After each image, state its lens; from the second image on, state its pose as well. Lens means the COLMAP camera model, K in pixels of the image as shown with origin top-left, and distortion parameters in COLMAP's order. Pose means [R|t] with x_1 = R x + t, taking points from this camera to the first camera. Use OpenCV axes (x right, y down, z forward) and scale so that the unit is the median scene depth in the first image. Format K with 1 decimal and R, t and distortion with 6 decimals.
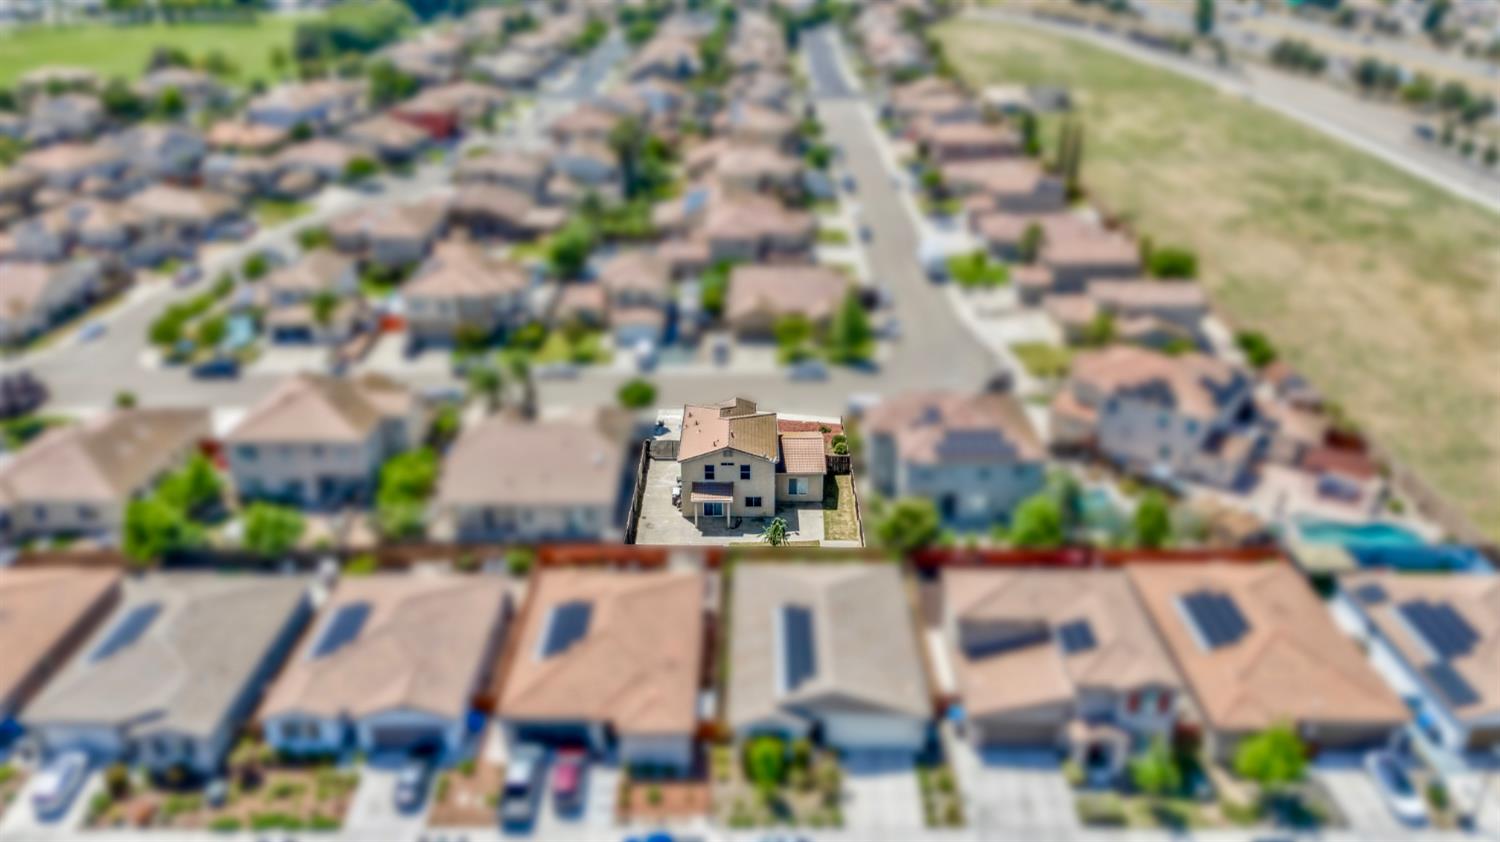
lens RADIAL K [[1094.3, 0, 750.0], [0, 1094.3, 421.0], [0, 0, 1]] dist [0.070356, -0.069325]
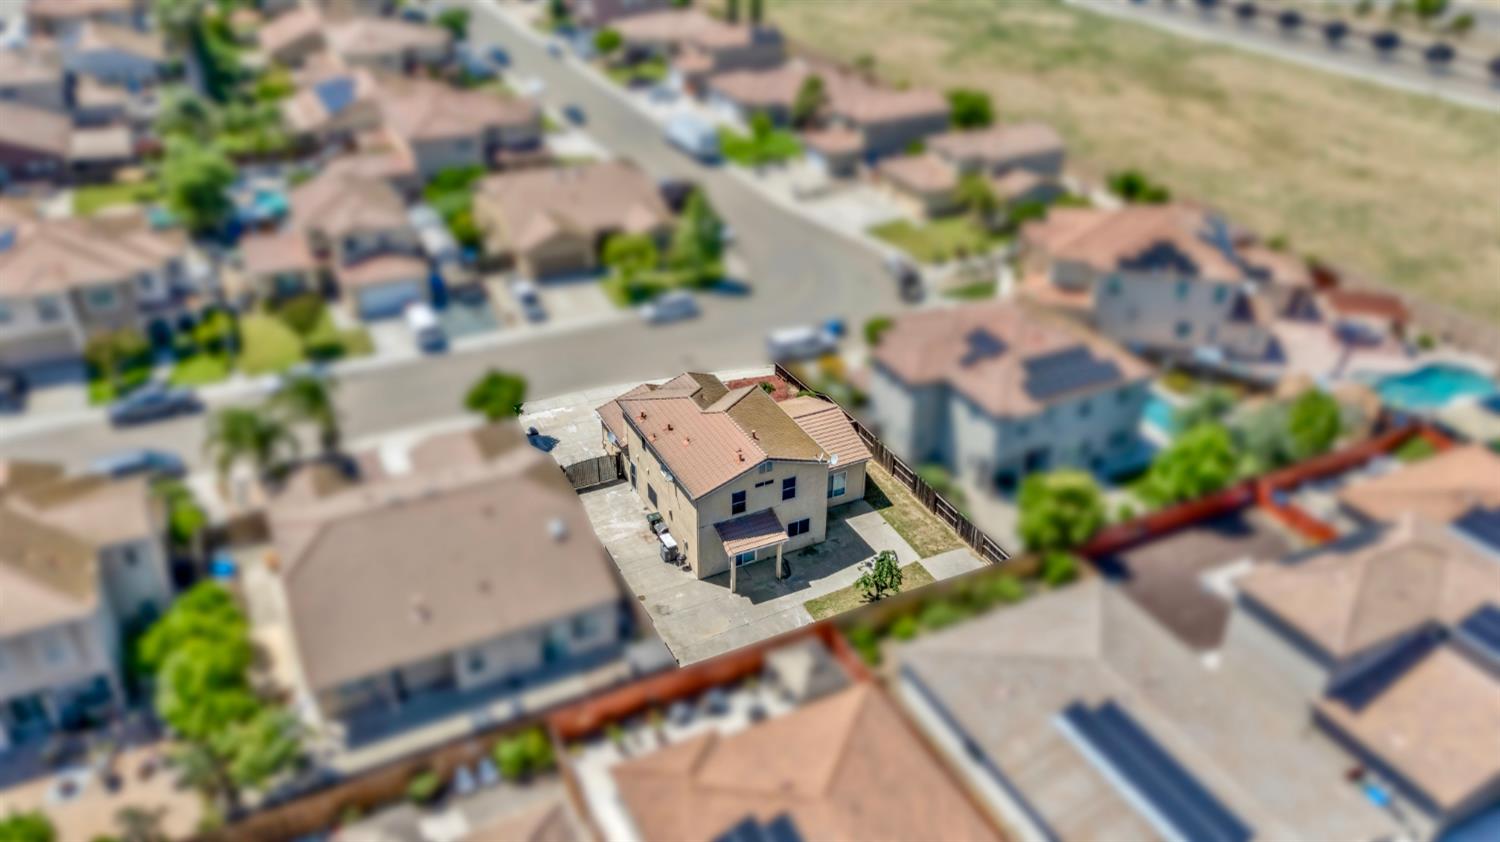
lens RADIAL K [[1094.3, 0, 750.0], [0, 1094.3, 421.0], [0, 0, 1]] dist [0.070356, -0.069325]
pose [[0.891542, -0.222712, 0.394400, -0.193779], [0.182105, 0.973534, 0.138092, -0.060948], [-0.414717, -0.051292, 0.908504, 0.307740]]
